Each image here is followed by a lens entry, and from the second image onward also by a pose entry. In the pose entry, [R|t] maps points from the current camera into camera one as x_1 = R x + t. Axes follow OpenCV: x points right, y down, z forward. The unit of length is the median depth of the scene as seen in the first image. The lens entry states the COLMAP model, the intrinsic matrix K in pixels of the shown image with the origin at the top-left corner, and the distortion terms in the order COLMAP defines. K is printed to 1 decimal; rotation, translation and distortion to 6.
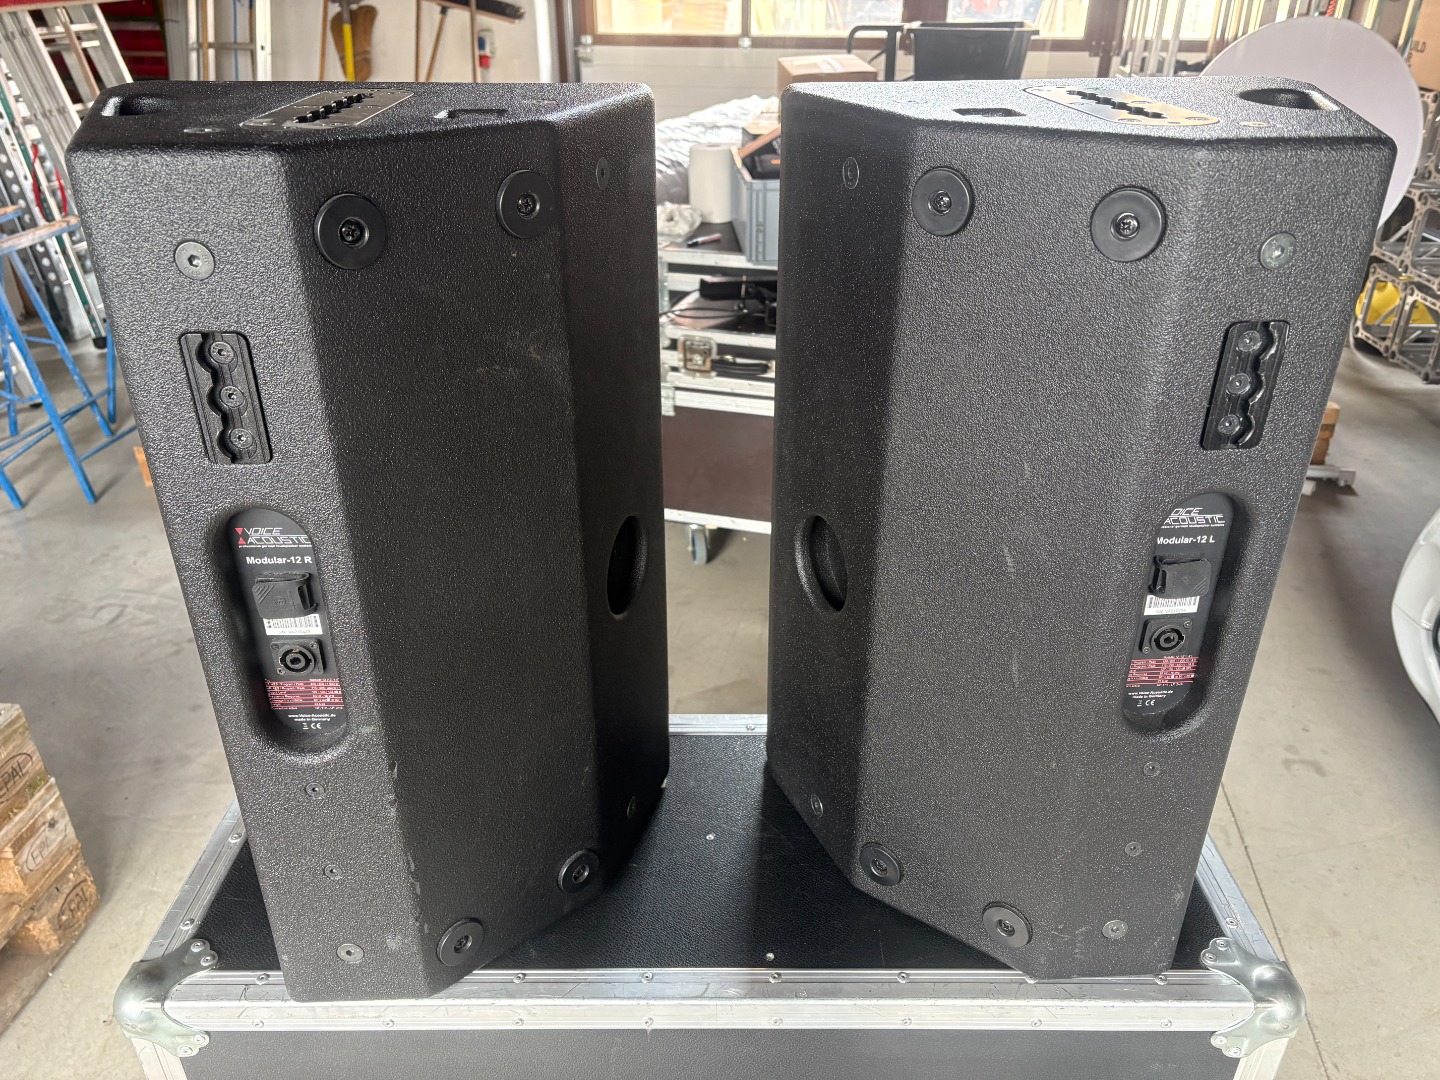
lens RADIAL K [[1091.2, 0, 715.0], [0, 1091.2, 548.1], [0, 0, 1]] dist [0.043557, -0.053641]
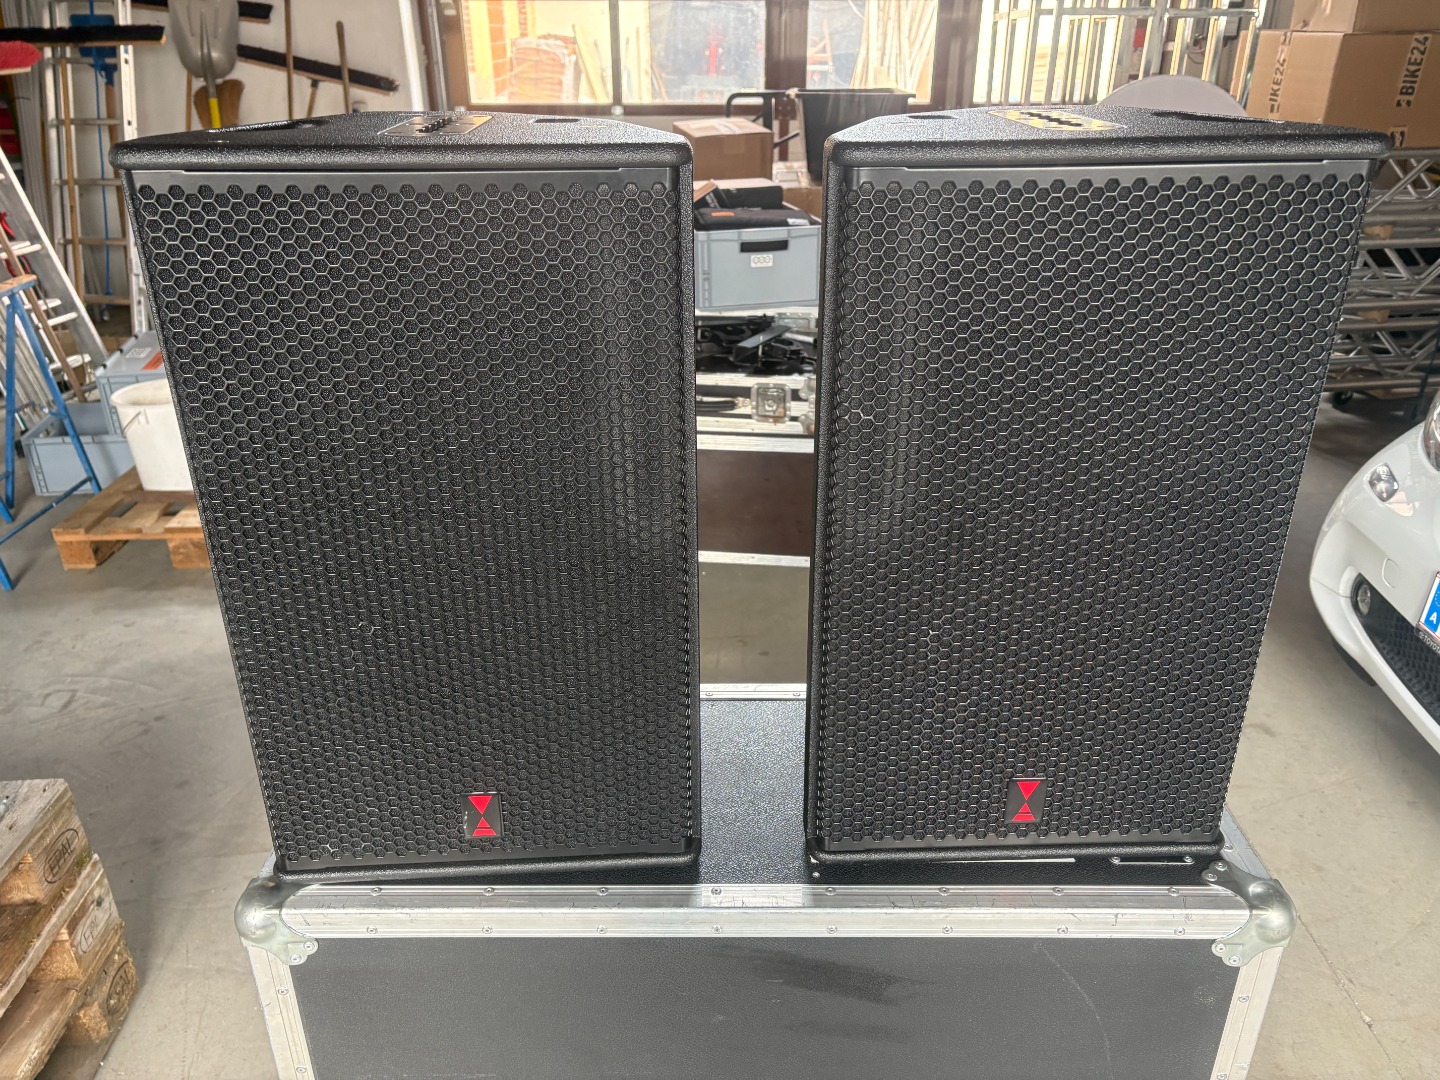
lens RADIAL K [[1085.9, 0, 720.0], [0, 1085.9, 540.0], [0, 0, 1]] dist [0.058185, -0.072925]
pose [[0.987054, -0.071647, 0.143496, -0.124162], [0.080272, 0.995241, -0.055239, 0.022289], [-0.138856, 0.066042, 0.988108, -0.027473]]
